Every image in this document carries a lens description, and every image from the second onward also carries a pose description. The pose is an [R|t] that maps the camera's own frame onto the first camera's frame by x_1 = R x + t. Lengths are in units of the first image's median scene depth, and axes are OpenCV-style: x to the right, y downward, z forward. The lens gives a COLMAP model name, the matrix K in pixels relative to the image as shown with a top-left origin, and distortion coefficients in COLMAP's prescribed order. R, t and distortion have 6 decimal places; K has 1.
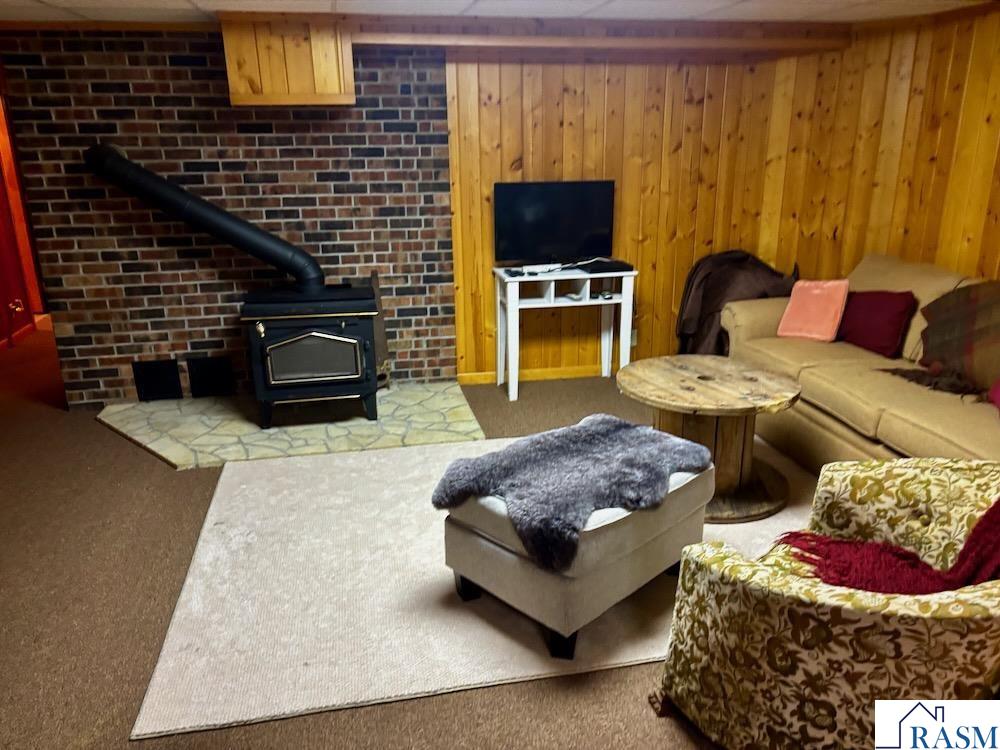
lens RADIAL K [[751.8, 0, 506.4], [0, 751.8, 380.7], [0, 0, 1]] dist [0.048552, -0.049280]
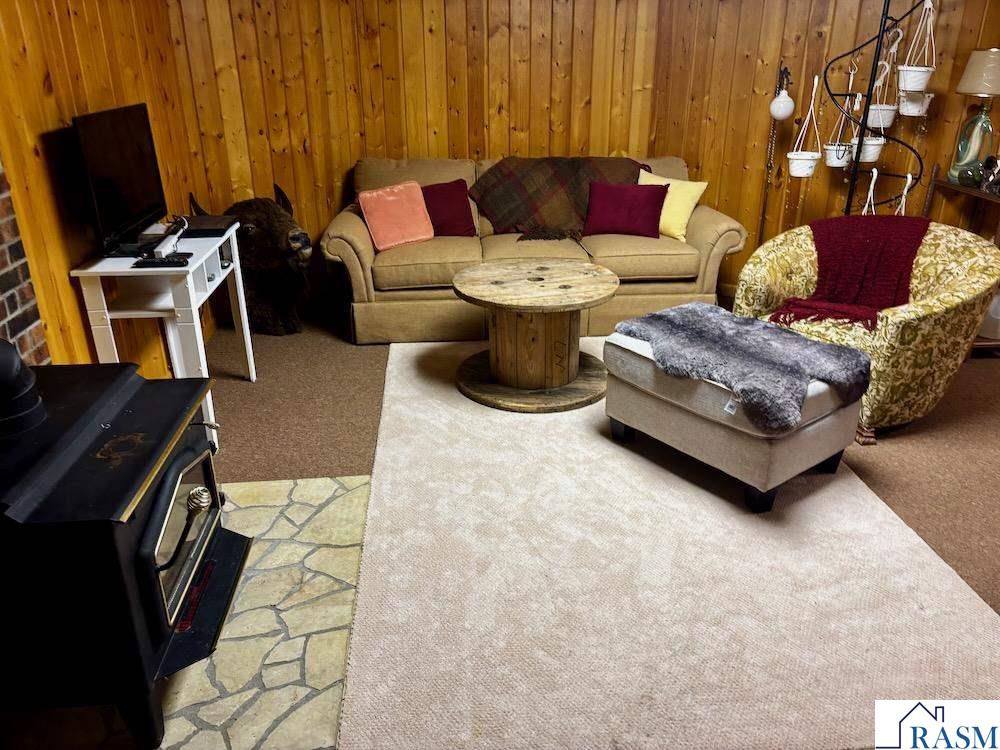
lens RADIAL K [[751.8, 0, 502.1], [0, 751.8, 368.3], [0, 0, 1]] dist [0.048552, -0.049280]
pose [[0.117339, -0.378603, 0.918091, -0.572591], [0.302788, 0.894099, 0.330010, -0.192189], [-0.945807, 0.239264, 0.219549, 0.643800]]
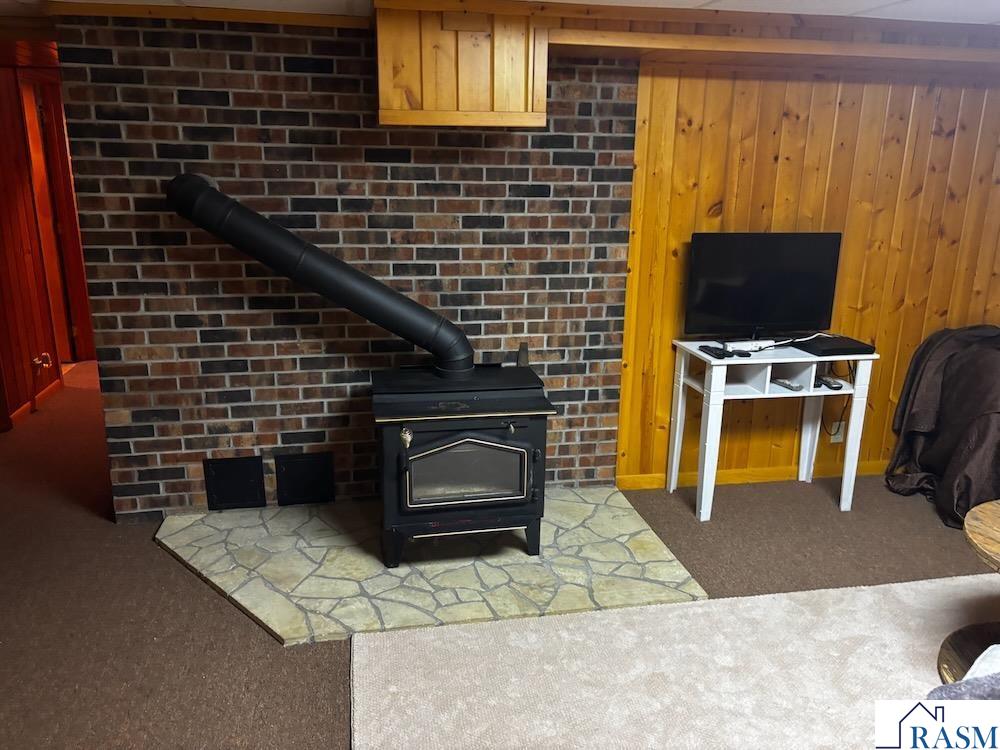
lens RADIAL K [[751.8, 0, 499.7], [0, 751.8, 367.1], [0, 0, 1]] dist [0.048552, -0.049280]
pose [[0.999622, 0.026808, -0.006040, -0.205640], [-0.027061, 0.998545, -0.046648, -0.090877], [0.004781, 0.046794, 0.998893, 0.258853]]
